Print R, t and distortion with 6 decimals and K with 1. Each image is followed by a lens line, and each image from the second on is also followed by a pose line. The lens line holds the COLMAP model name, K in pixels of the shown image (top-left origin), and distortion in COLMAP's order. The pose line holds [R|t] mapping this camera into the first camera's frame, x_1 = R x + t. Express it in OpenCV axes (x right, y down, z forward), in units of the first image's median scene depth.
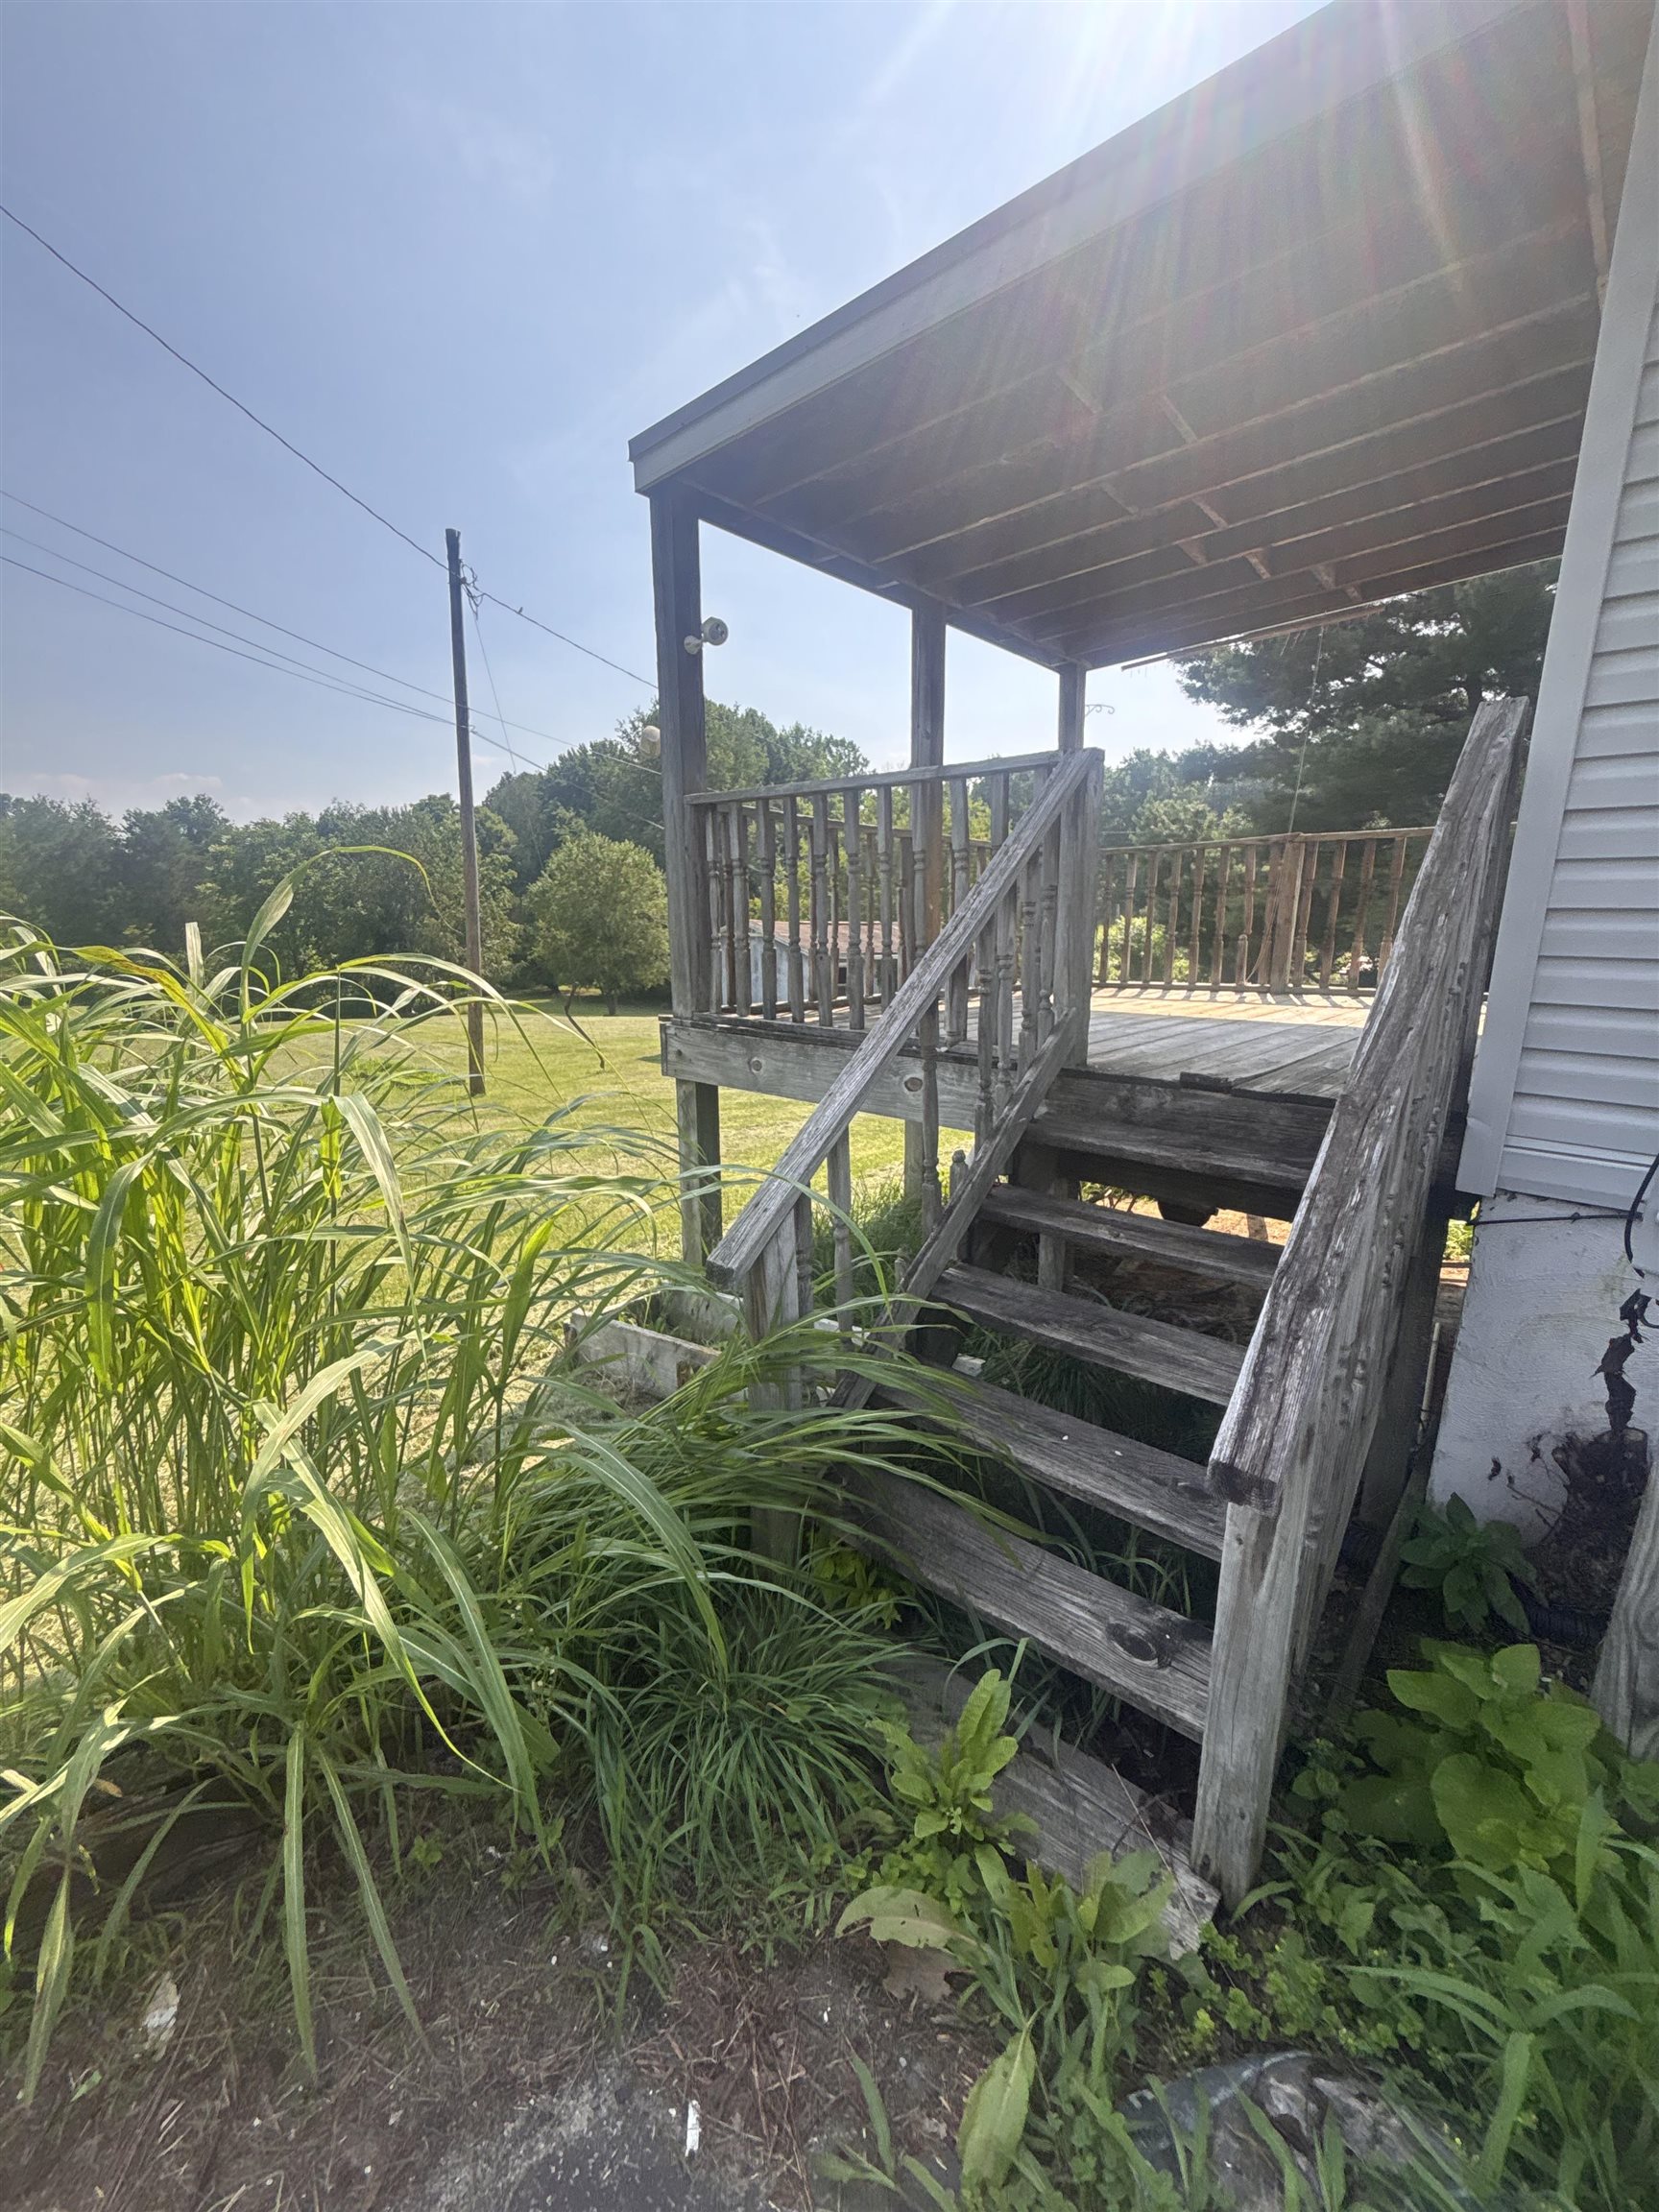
lens RADIAL K [[893.1, 0, 839.1], [0, 893.1, 1095.6], [0, 0, 1]] dist [-0.000612, 0.000727]
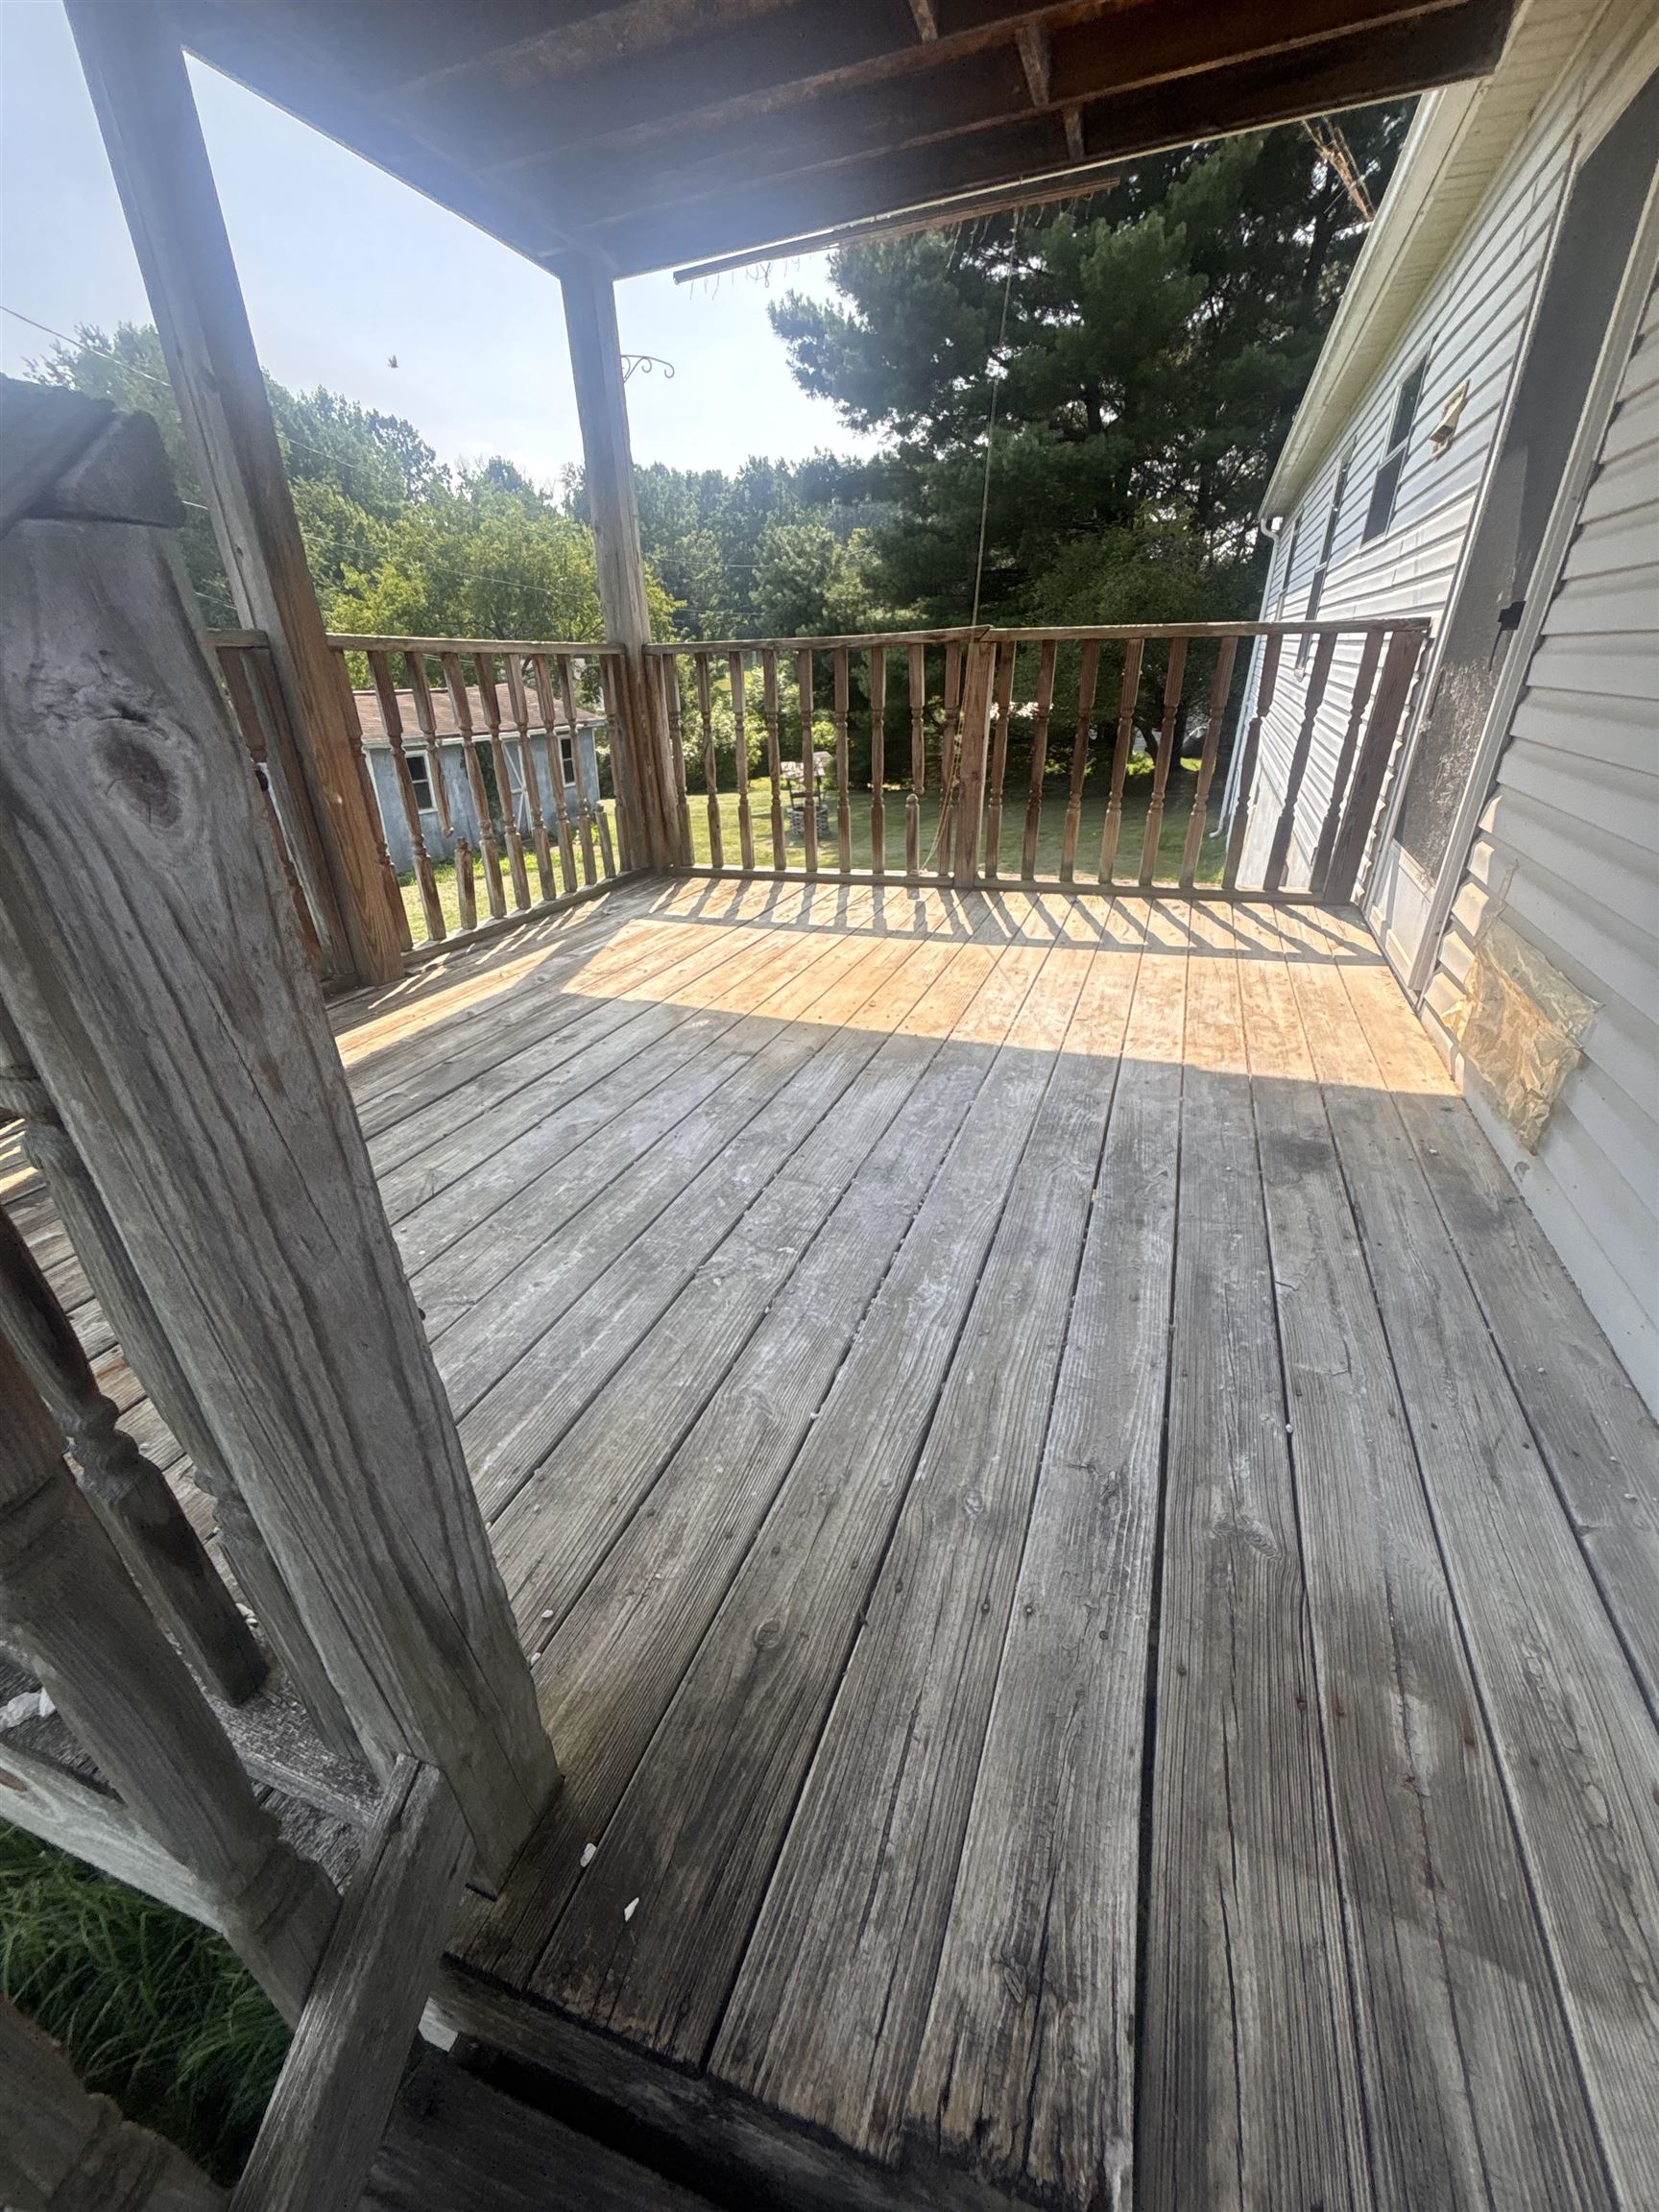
lens RADIAL K [[893.1, 0, 843.4], [0, 893.1, 1092.2], [0, 0, 1]] dist [-0.000612, 0.000727]
pose [[0.926692, -0.175117, 0.332528, 0.034571], [0.085617, 0.959910, 0.266912, -0.033389], [-0.365938, -0.218875, 0.904535, 0.086627]]
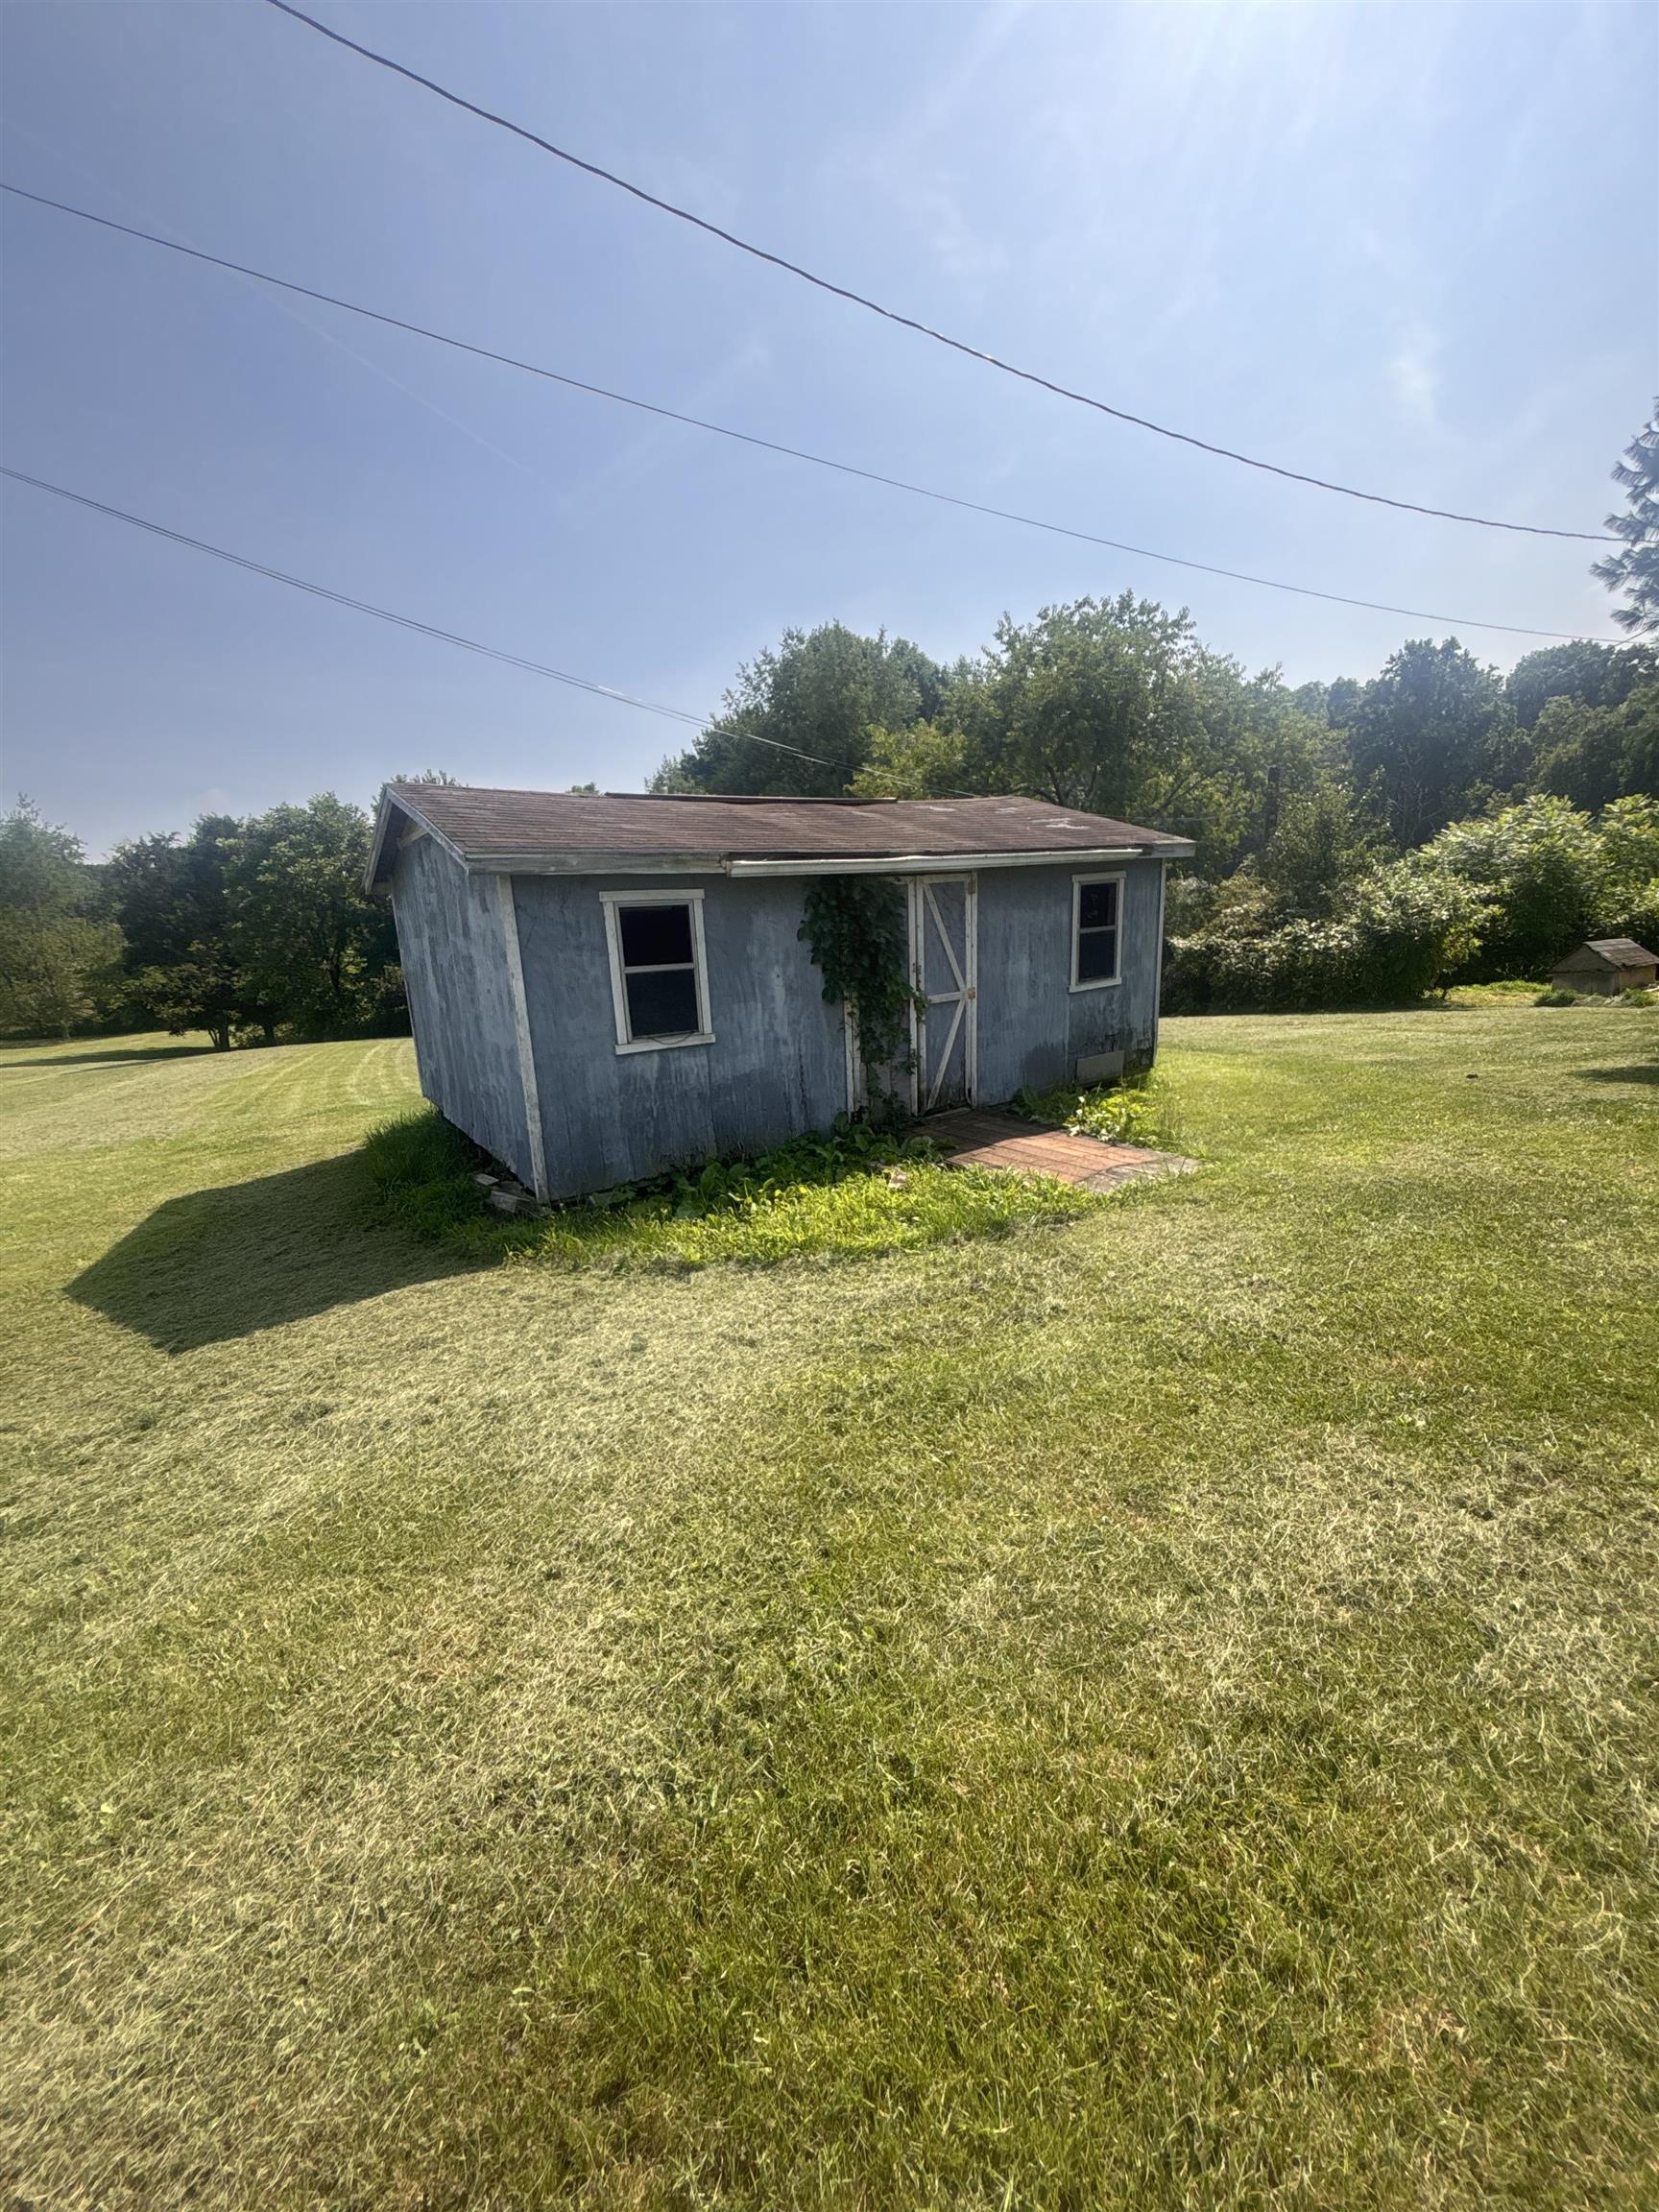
lens RADIAL K [[893.1, 0, 827.0], [0, 893.1, 1110.4], [0, 0, 1]] dist [-0.000612, 0.000727]
pose [[0.971273, -0.012990, -0.237613, 0.103959], [0.020893, 0.999308, 0.030775, -0.069177], [0.237049, -0.034855, 0.970872, 0.586403]]
